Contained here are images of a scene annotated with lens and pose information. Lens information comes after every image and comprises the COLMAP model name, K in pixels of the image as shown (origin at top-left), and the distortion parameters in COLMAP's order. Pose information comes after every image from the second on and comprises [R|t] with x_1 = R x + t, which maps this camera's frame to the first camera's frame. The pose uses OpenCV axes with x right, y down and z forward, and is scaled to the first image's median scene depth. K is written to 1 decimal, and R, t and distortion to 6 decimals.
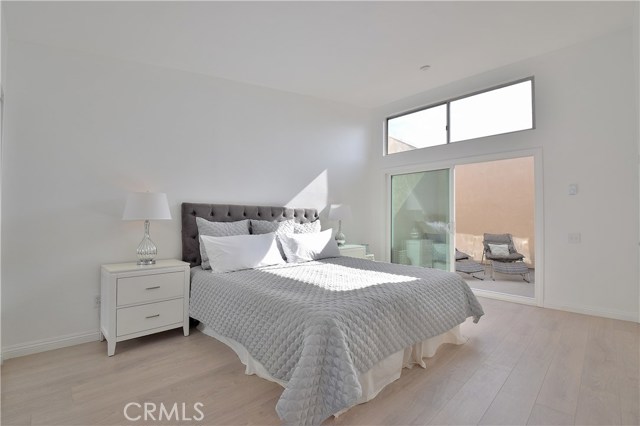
lens RADIAL K [[282.4, 0, 319.8], [0, 282.4, 211.4], [0, 0, 1]] dist [0.018891, -0.028602]
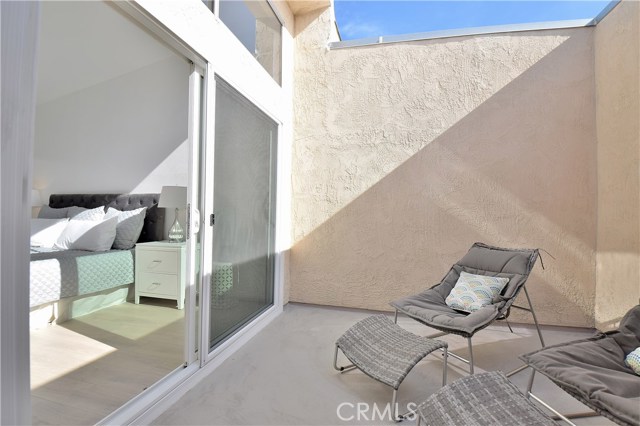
lens RADIAL K [[282.4, 0, 319.8], [0, 282.4, 211.4], [0, 0, 1]] dist [0.018891, -0.028602]
pose [[0.506868, -0.005166, -0.862008, 1.160340], [0.015887, 0.999868, 0.003349, 0.056994], [0.861877, -0.015392, 0.506883, 1.234999]]
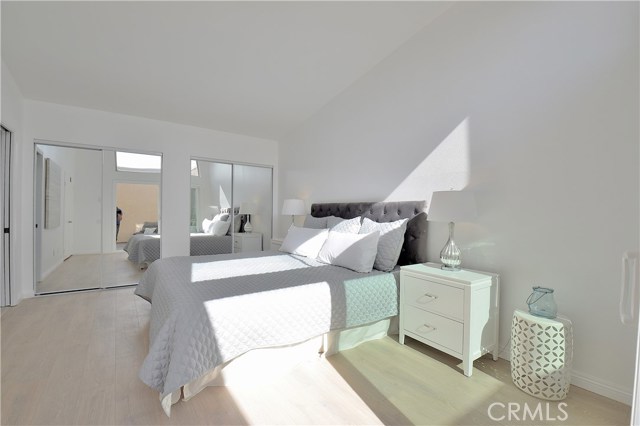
lens RADIAL K [[282.4, 0, 319.8], [0, 282.4, 211.4], [0, 0, 1]] dist [0.018891, -0.028602]
pose [[-0.169653, -0.008662, -0.985466, 0.824201], [0.014143, 0.999837, -0.011223, 0.021737], [0.985402, -0.015841, -0.169503, 1.112423]]
